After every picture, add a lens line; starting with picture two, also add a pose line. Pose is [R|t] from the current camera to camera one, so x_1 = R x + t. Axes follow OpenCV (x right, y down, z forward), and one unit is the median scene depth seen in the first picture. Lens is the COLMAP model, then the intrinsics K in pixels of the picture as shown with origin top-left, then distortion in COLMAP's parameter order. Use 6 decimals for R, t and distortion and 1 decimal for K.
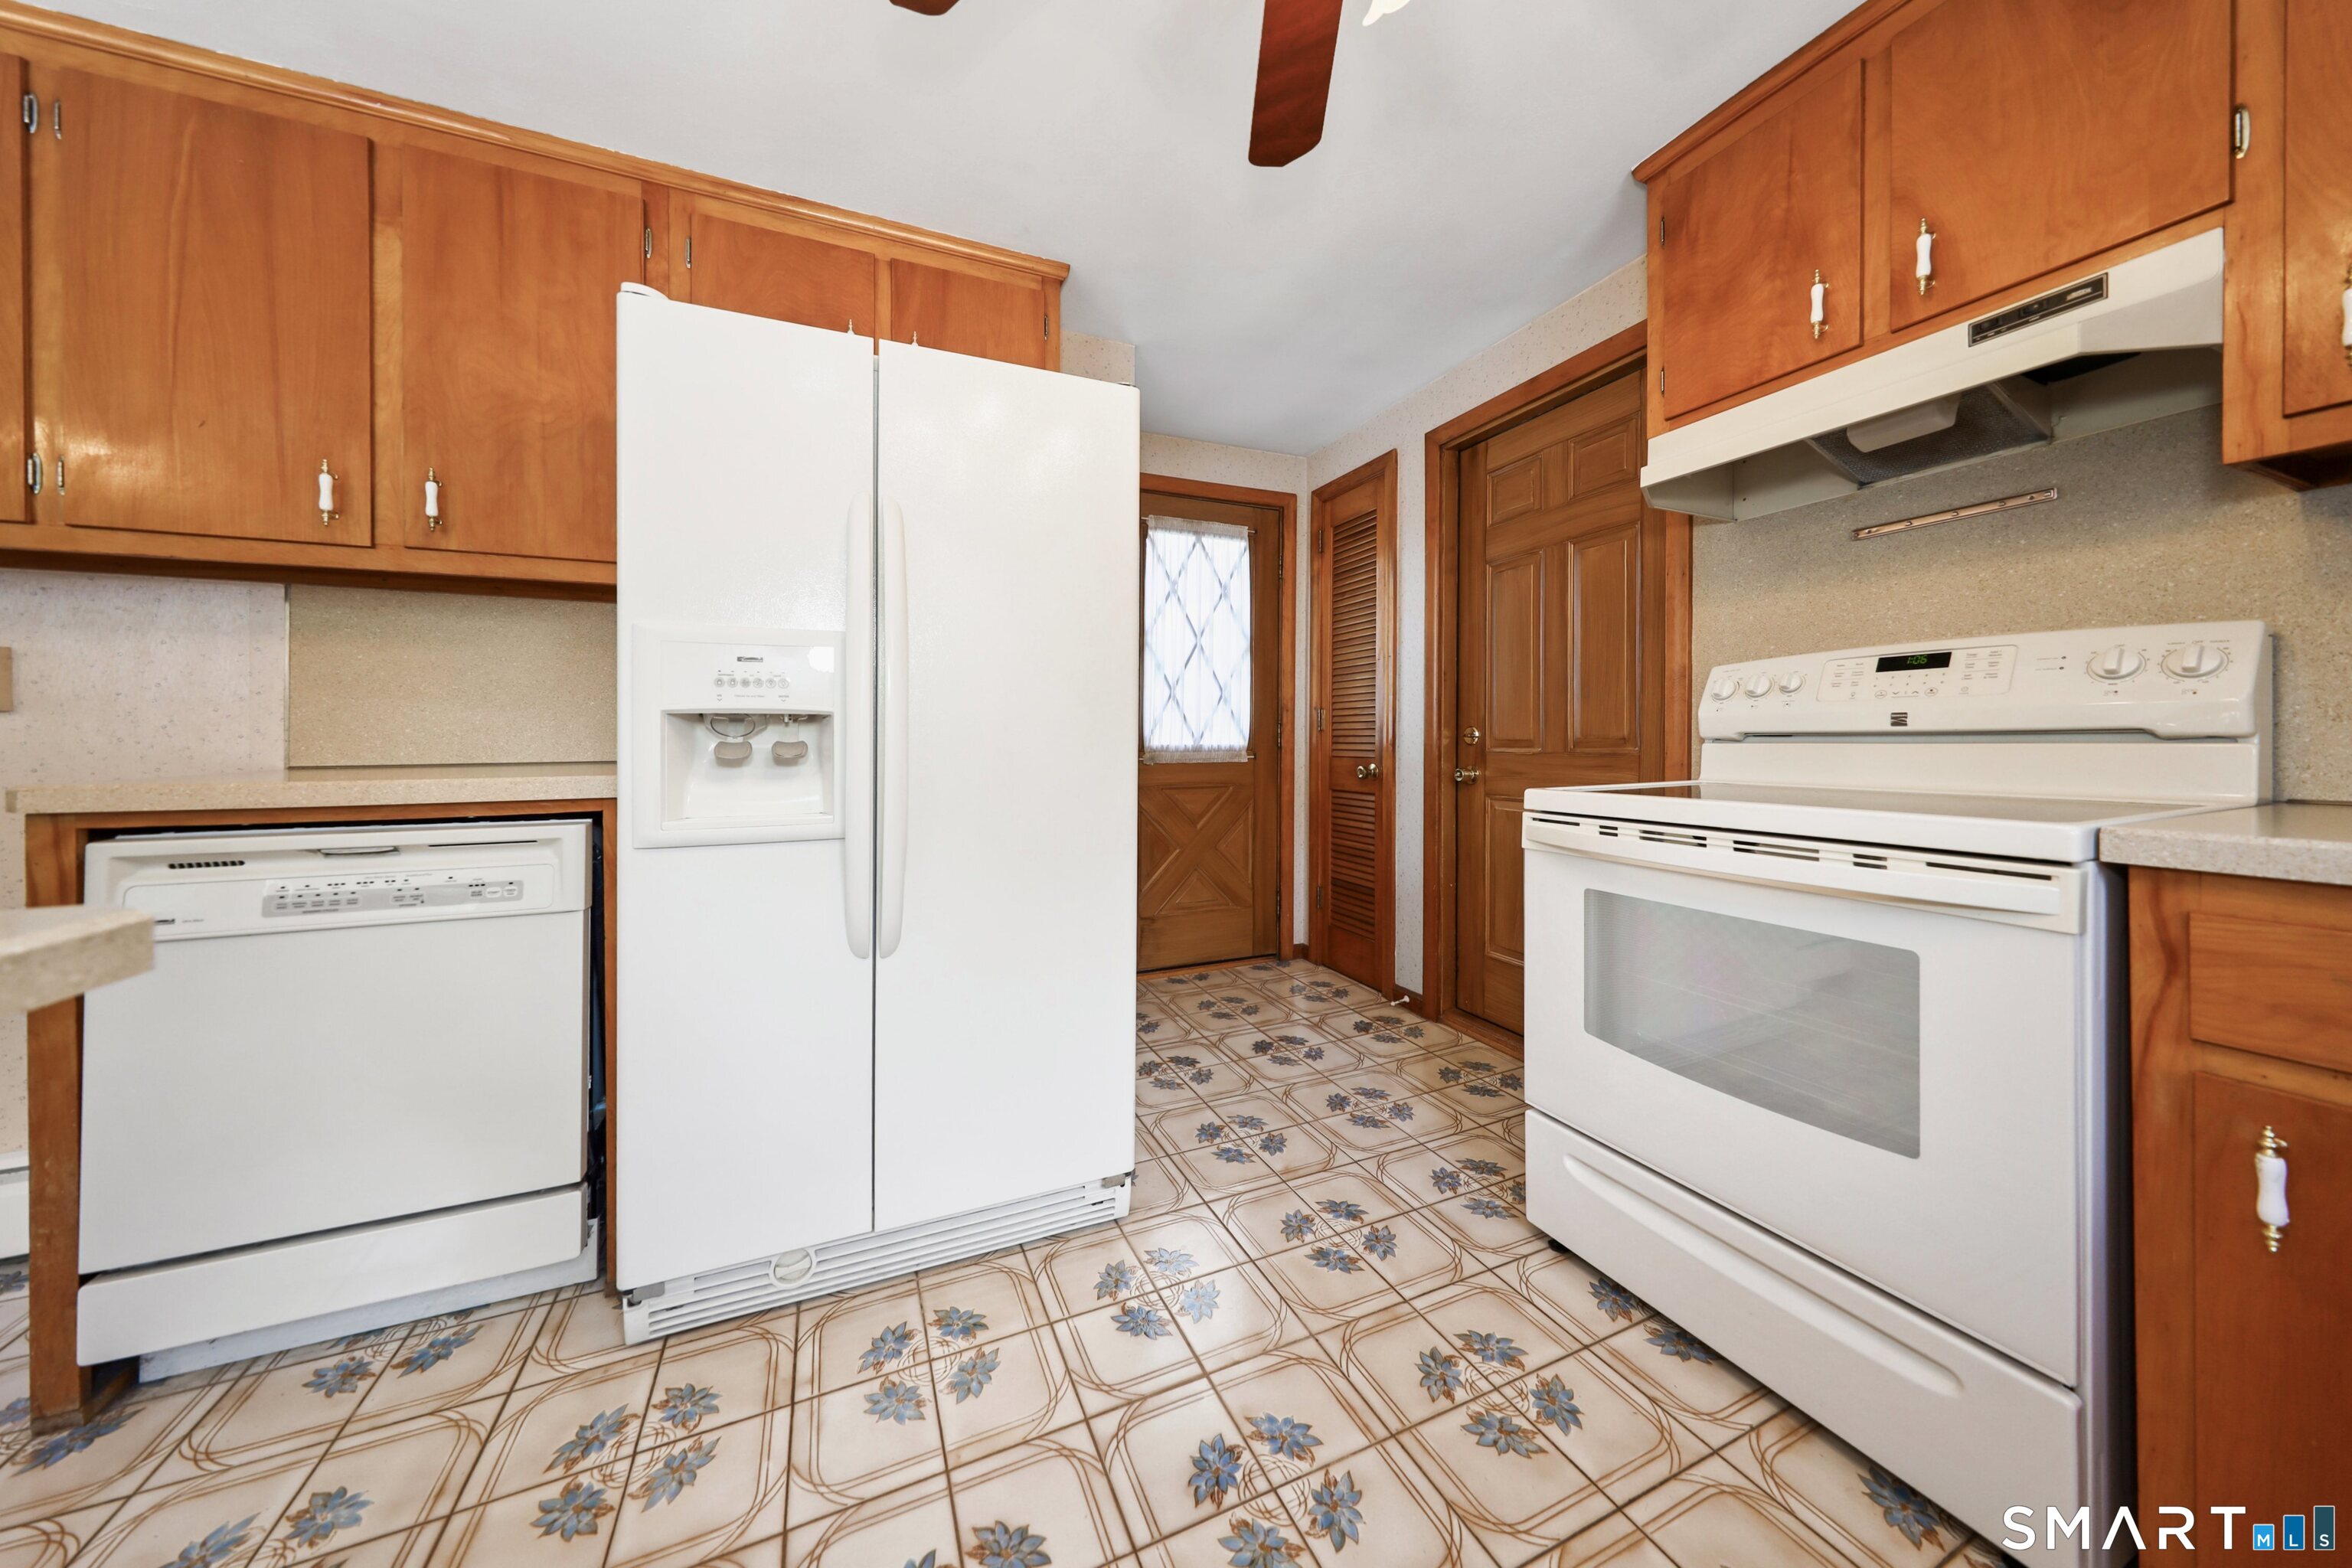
lens RADIAL K [[754.7, 0, 1150.0], [0, 754.7, 736.9], [0, 0, 1]] dist [-0.000679, -0.000125]
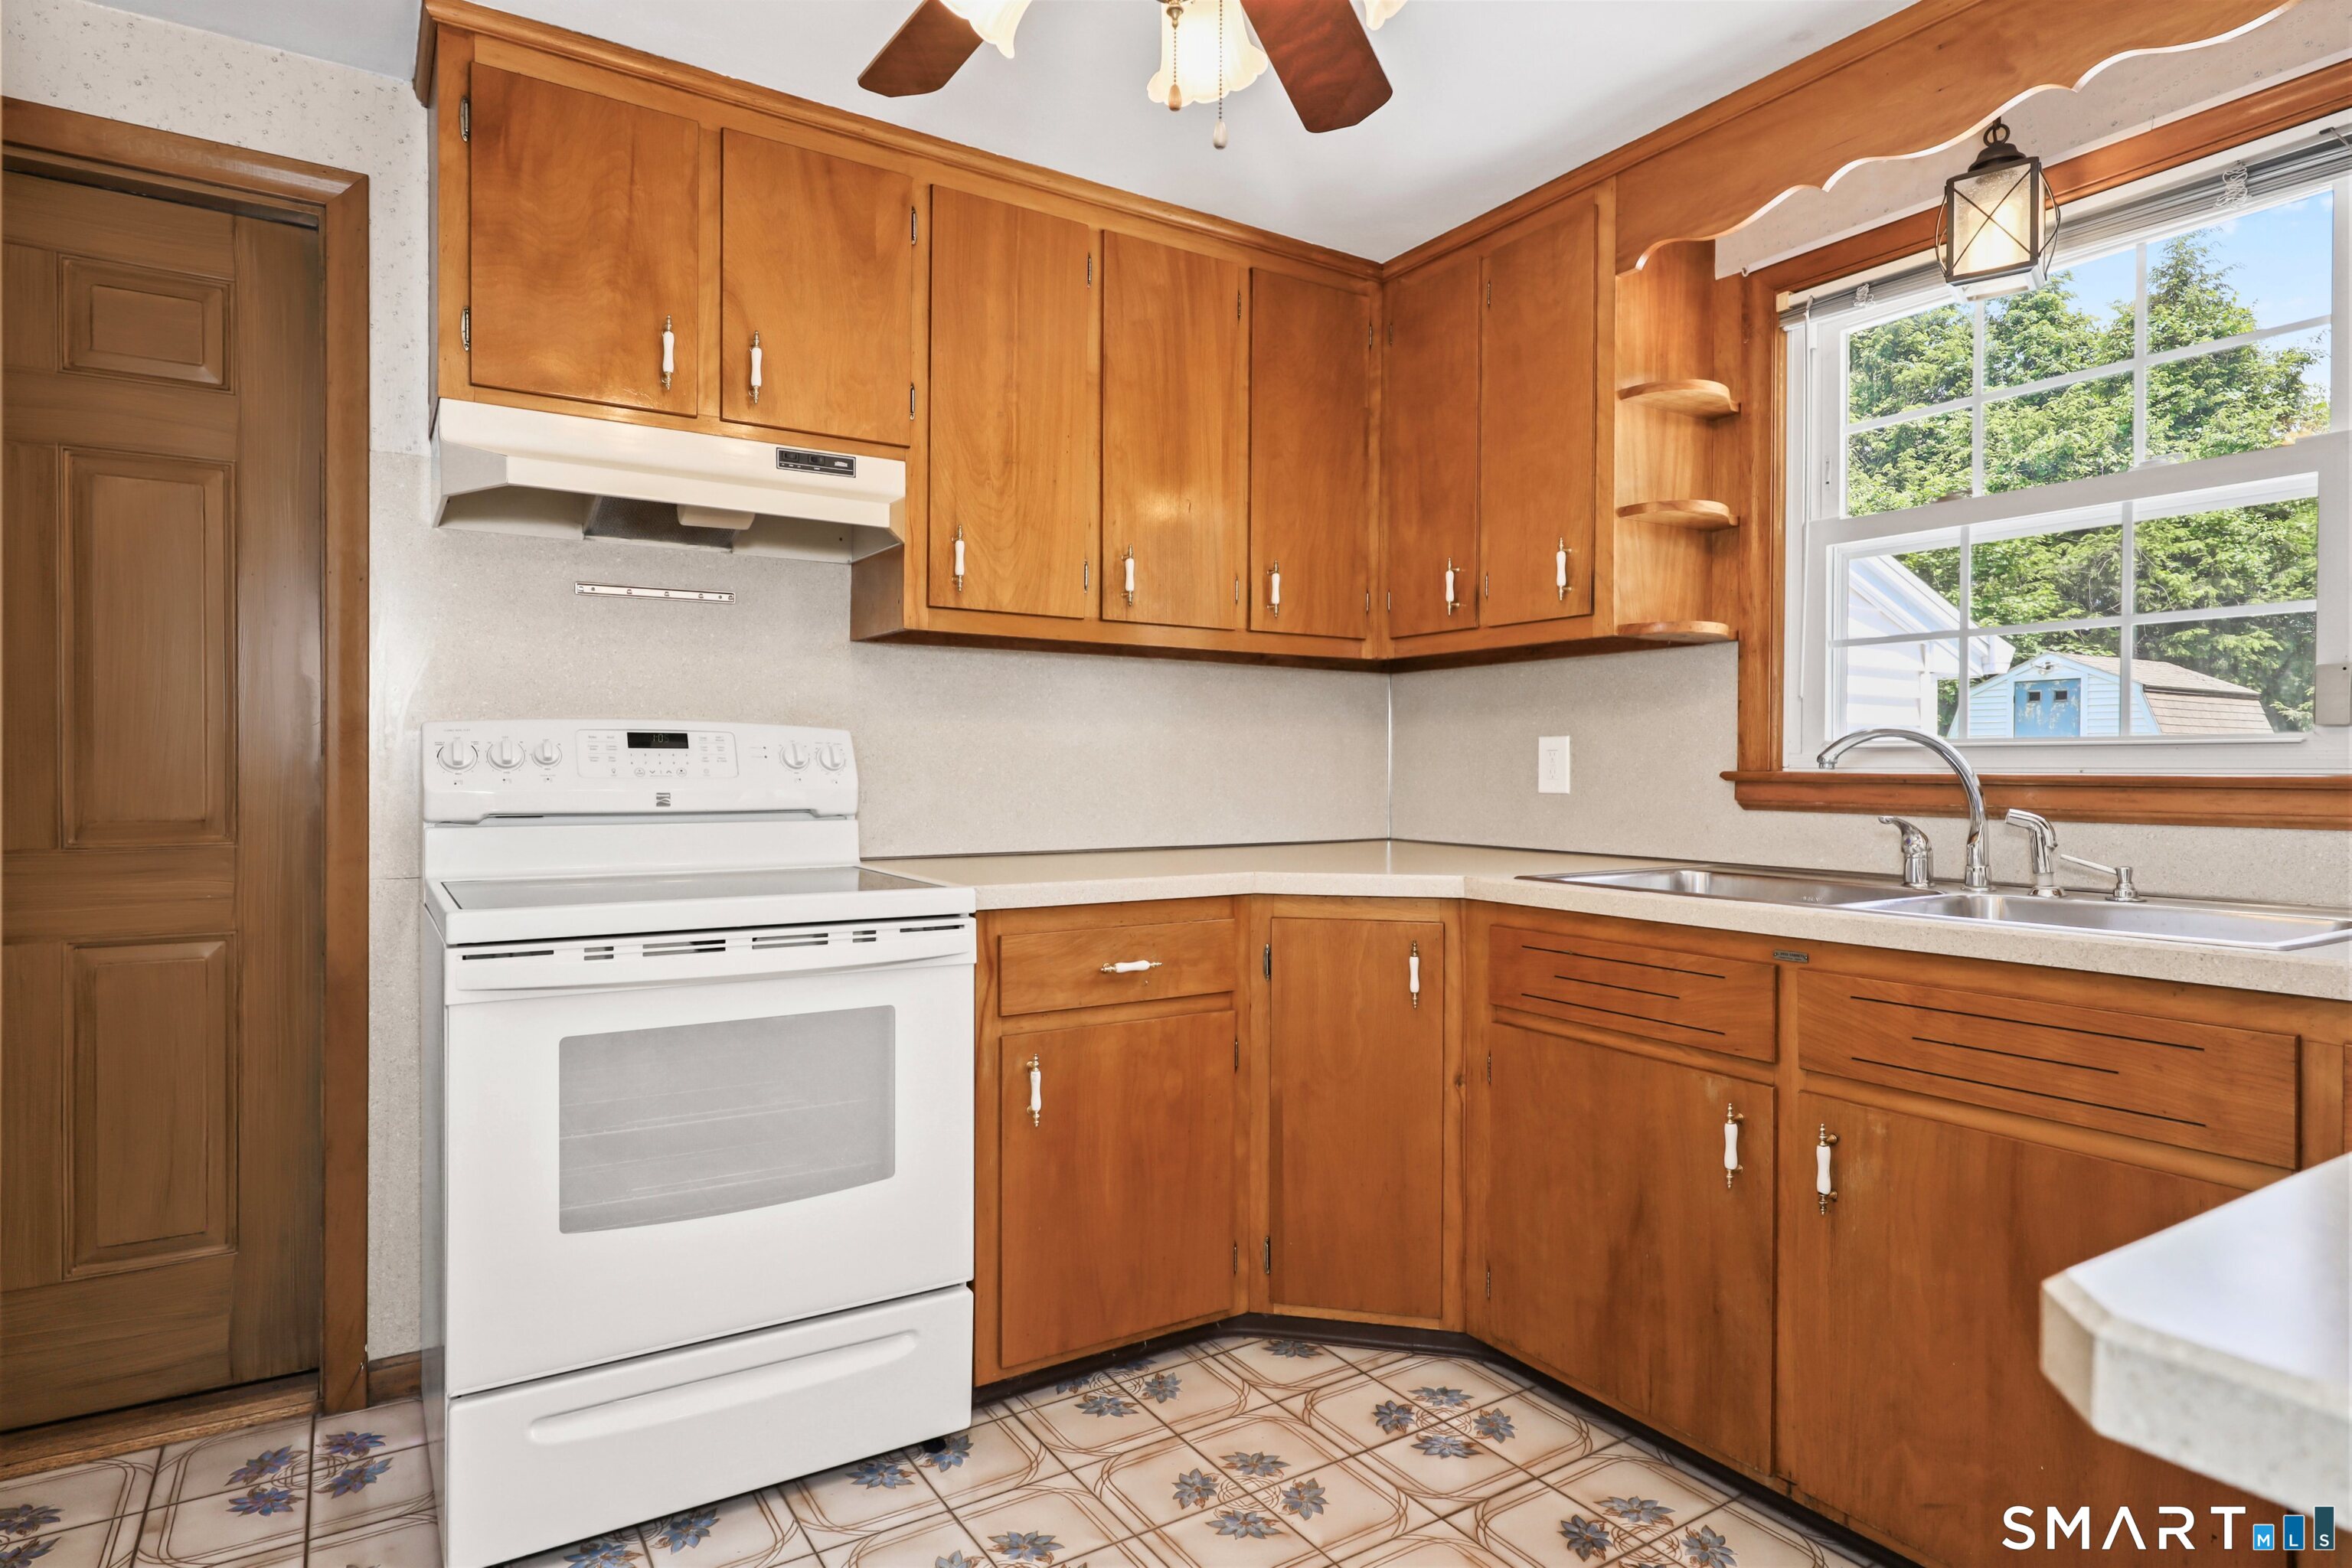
lens RADIAL K [[1299.1, 0, 1174.2], [0, 1299.1, 786.7], [0, 0, 1]] dist [-0.003079, 0.000326]
pose [[-0.172961, -0.007670, 0.984899, -0.892403], [-0.007564, 0.999951, 0.006459, -0.064796], [-0.984900, -0.006333, -0.173010, 0.744449]]
